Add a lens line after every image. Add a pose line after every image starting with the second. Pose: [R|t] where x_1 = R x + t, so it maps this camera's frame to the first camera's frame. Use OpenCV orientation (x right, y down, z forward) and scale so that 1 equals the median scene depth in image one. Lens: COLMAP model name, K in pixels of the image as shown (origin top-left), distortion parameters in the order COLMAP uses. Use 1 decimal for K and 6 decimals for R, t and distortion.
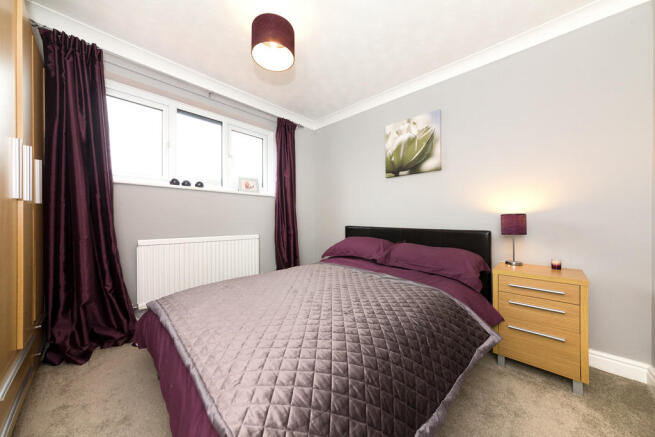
lens RADIAL K [[218.6, 0, 325.2], [0, 218.6, 217.0], [0, 0, 1]] dist [-0.000156, 0.000014]
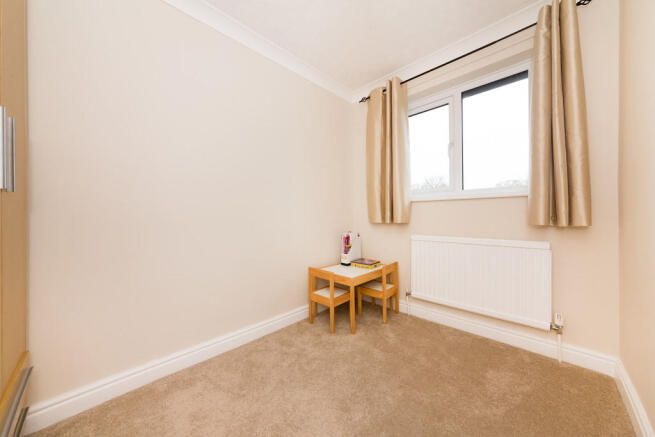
lens RADIAL K [[228.4, 0, 327.5], [0, 228.4, 218.5], [0, 0, 1]] dist [-0.000579, -0.000053]
pose [[-0.035237, 0.004949, -0.999367, 0.285169], [0.005636, 0.999973, 0.004753, 0.010240], [0.999363, -0.005465, -0.035264, 0.471109]]
